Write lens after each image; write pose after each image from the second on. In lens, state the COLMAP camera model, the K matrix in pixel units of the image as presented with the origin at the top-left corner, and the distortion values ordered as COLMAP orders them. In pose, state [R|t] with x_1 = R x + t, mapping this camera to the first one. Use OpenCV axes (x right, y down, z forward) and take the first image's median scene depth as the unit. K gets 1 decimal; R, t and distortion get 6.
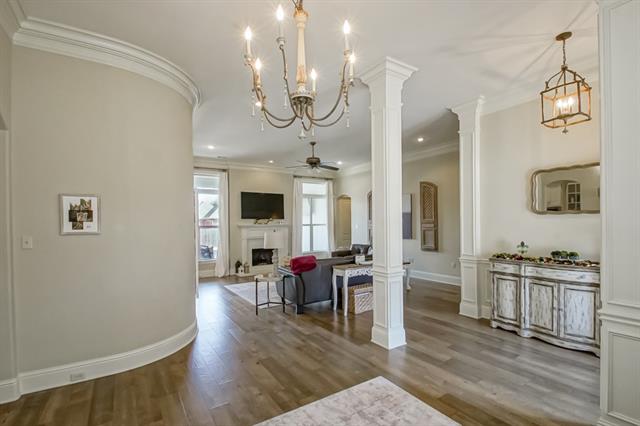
lens RADIAL K [[296.2, 0, 316.6], [0, 296.2, 216.8], [0, 0, 1]] dist [0.002315, -0.000078]
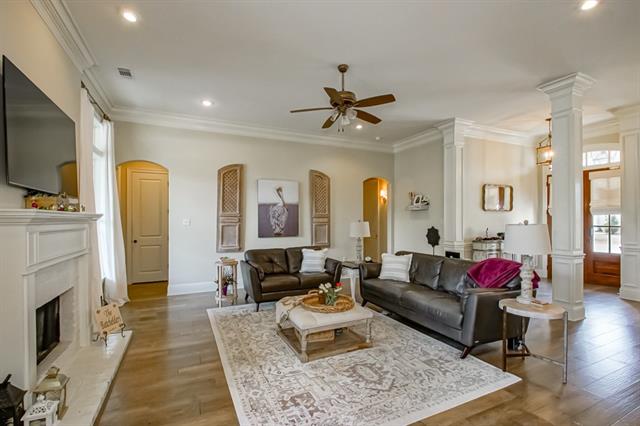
lens RADIAL K [[296.2, 0, 316.6], [0, 296.2, 216.8], [0, 0, 1]] dist [0.002315, -0.000078]
pose [[0.136551, 0.020860, 0.990413, -1.015345], [-0.017418, 0.999674, -0.018653, 0.071968], [-0.990480, -0.014704, 0.136870, 1.766447]]
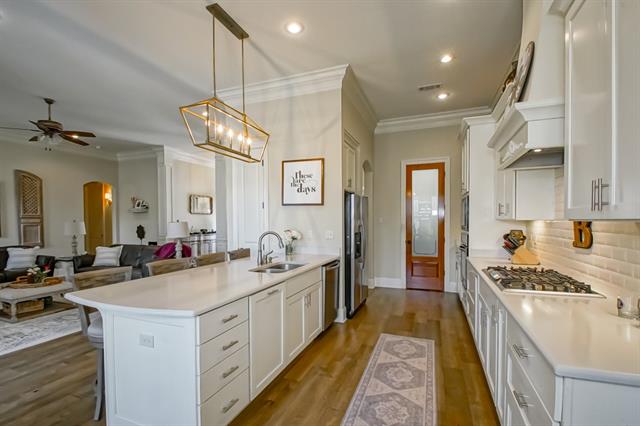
lens RADIAL K [[300.4, 0, 321.1], [0, 300.4, 227.9], [0, 0, 1]] dist [0.004093, -0.014893]
pose [[-0.597121, -0.006077, 0.802128, -1.751054], [-0.003206, 0.999981, 0.005190, 0.086433], [-0.802144, 0.000527, -0.597130, 1.650096]]
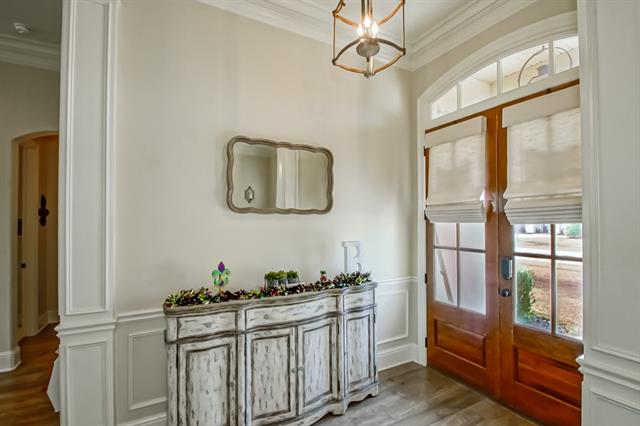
lens RADIAL K [[300.4, 0, 321.1], [0, 300.4, 227.9], [0, 0, 1]] dist [0.004093, -0.014893]
pose [[0.036473, 0.007977, 0.999303, 0.185869], [-0.023088, 0.999708, -0.007138, 0.023670], [-0.999068, -0.022811, 0.036647, 0.854112]]
